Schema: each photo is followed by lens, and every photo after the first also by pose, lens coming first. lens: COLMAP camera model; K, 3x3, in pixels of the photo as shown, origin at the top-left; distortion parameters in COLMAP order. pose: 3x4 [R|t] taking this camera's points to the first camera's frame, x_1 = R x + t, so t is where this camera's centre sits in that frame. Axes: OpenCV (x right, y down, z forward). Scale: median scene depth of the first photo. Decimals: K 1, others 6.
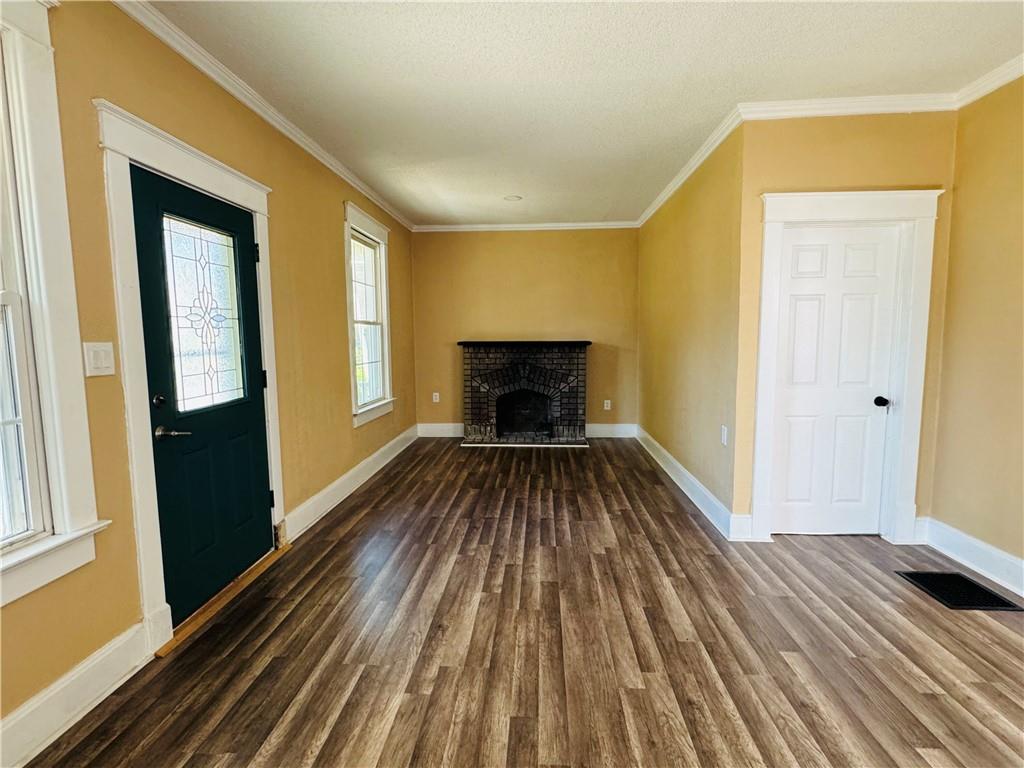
lens RADIAL K [[503.1, 0, 517.4], [0, 503.1, 387.1], [0, 0, 1]] dist [-0.001865, -0.000043]
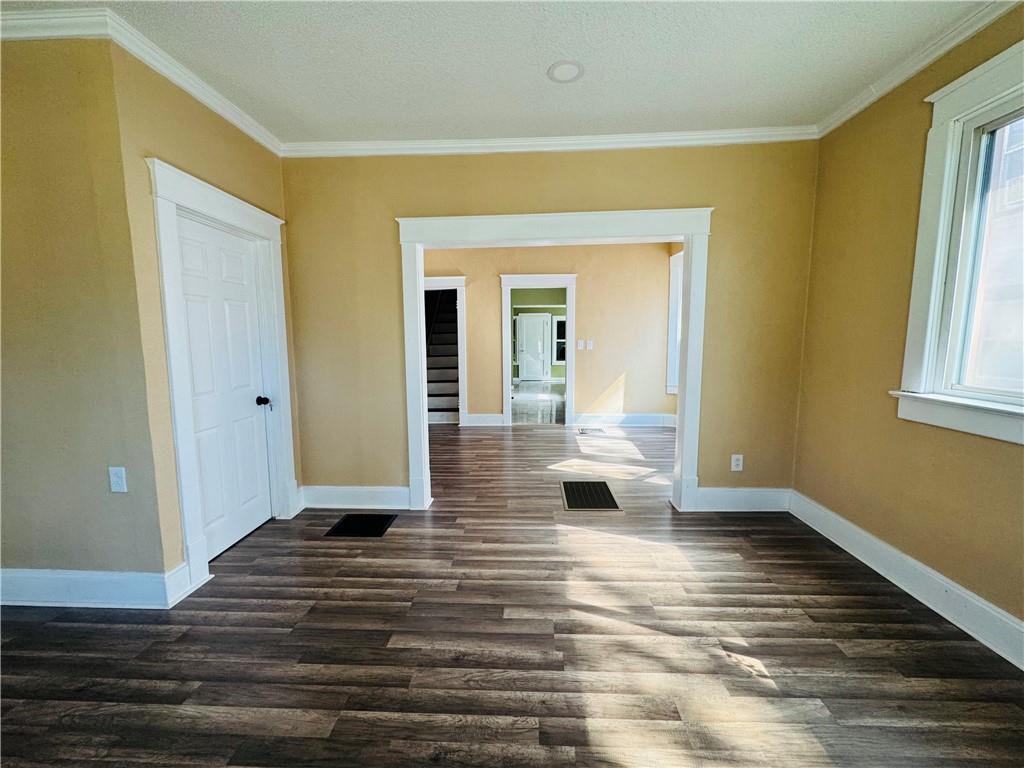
lens RADIAL K [[406.8, 0, 510.3], [0, 406.8, 384.9], [0, 0, 1]] dist [-0.002073, 0.000180]
pose [[-0.002865, -0.107701, 0.994179, -0.204595], [0.107023, 0.988440, 0.107387, -0.054609], [-0.994252, 0.106708, 0.008695, 0.564334]]
